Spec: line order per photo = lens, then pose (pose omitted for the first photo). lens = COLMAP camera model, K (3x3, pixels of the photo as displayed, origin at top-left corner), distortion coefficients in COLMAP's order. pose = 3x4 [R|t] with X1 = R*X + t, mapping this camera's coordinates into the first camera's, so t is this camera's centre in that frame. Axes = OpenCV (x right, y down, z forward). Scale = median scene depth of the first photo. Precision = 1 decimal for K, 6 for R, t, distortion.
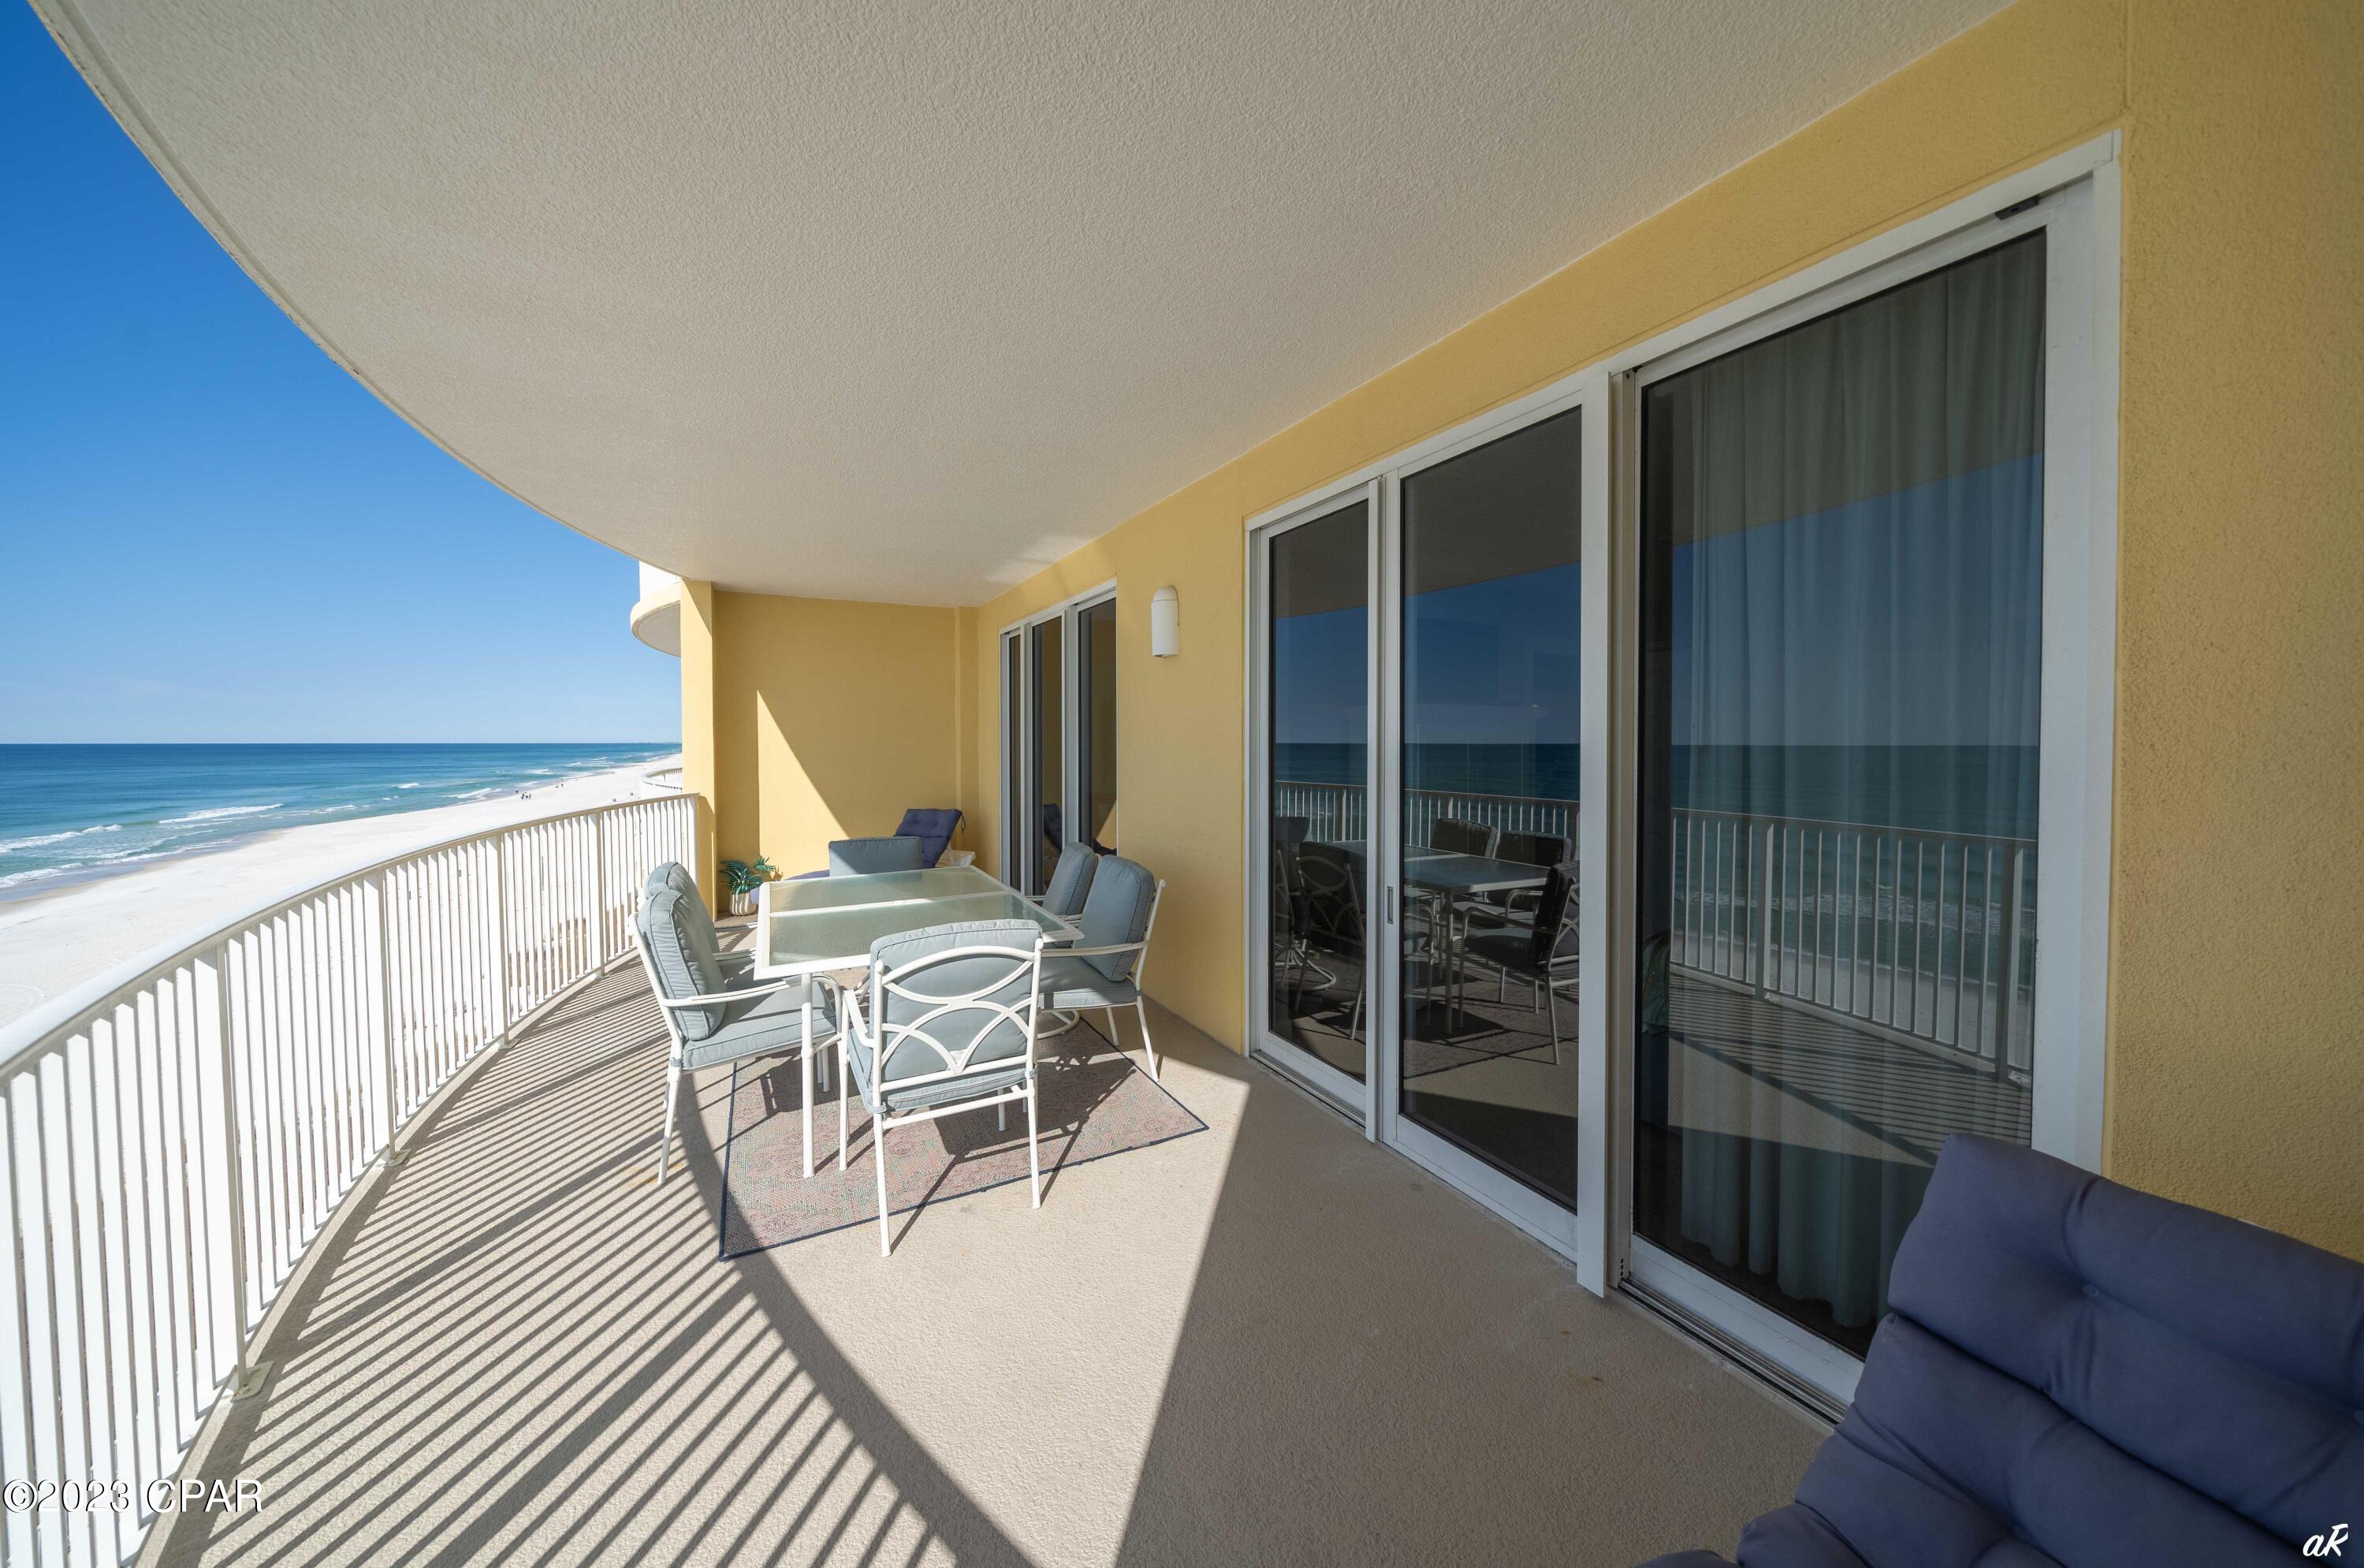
lens RADIAL K [[812.4, 0, 1158.0], [0, 812.4, 753.7], [0, 0, 1]] dist [-0.001527, -0.000127]
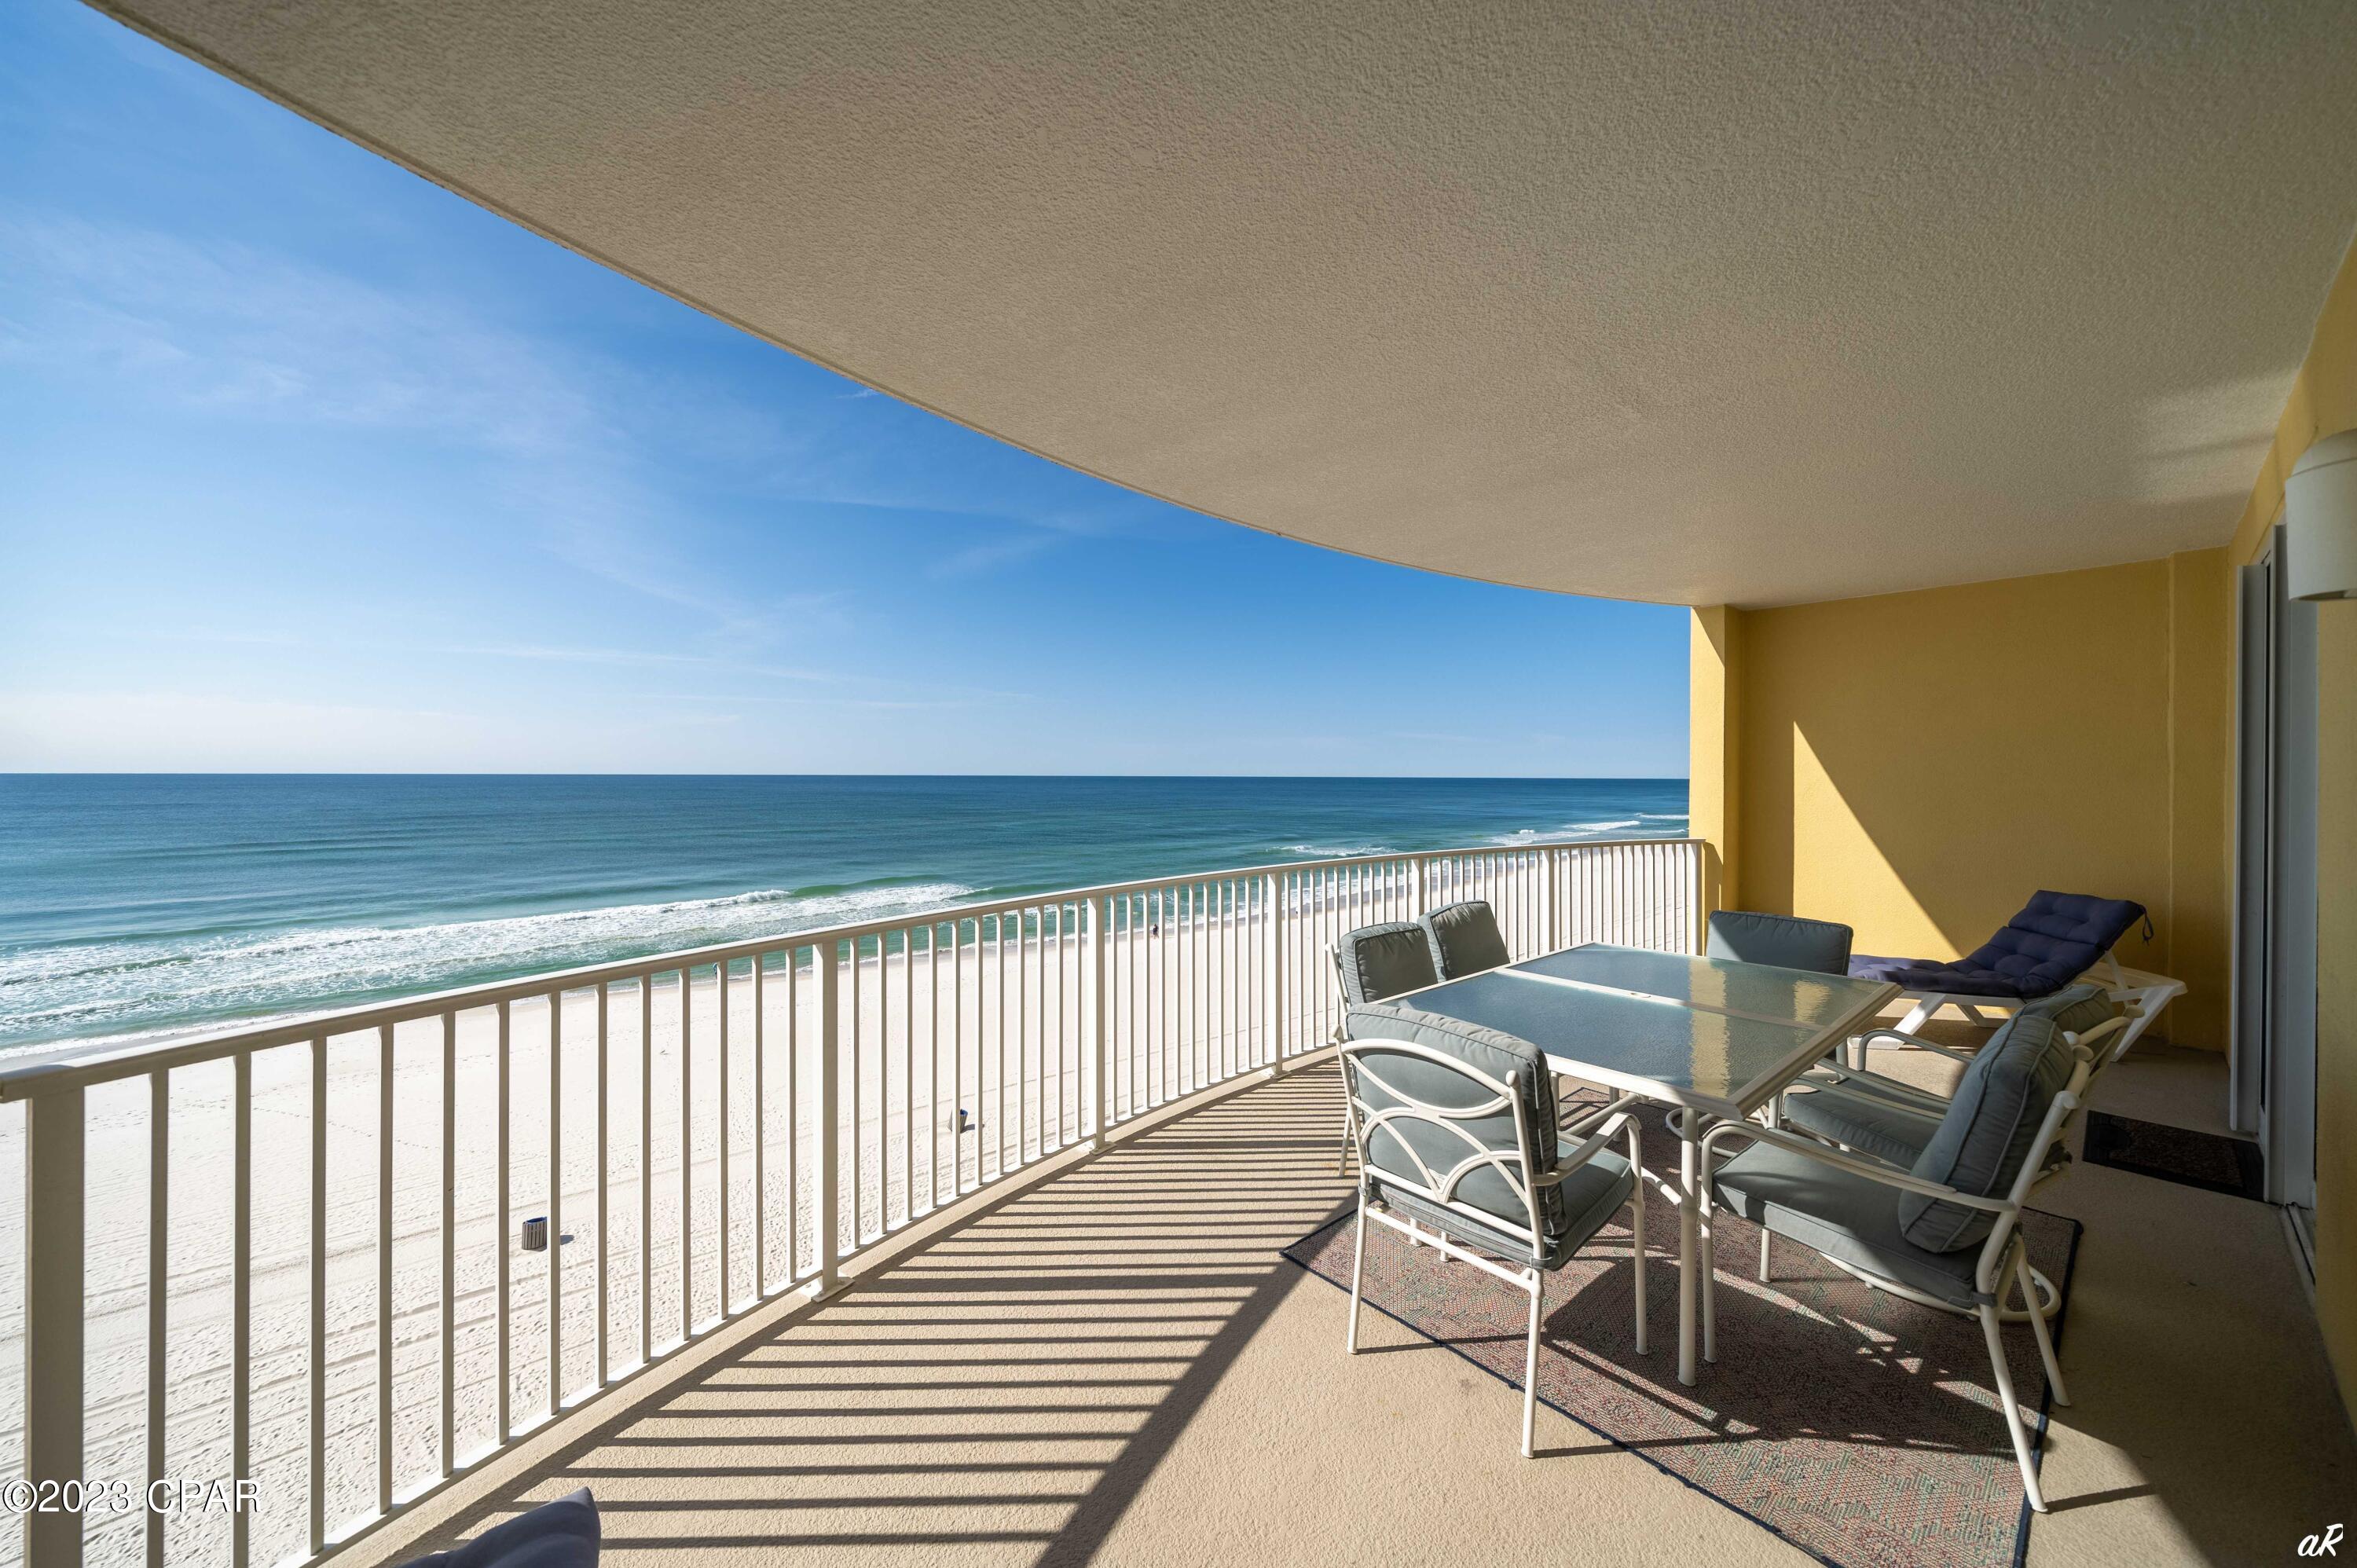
lens RADIAL K [[821.9, 0, 1178.5], [0, 821.9, 784.0], [0, 0, 1]] dist [-0.007506, -0.000017]
pose [[0.226876, 0.009262, -0.973880, 0.413009], [-0.019109, 0.999805, 0.005057, -0.016400], [0.973736, 0.017463, 0.227008, 0.476621]]
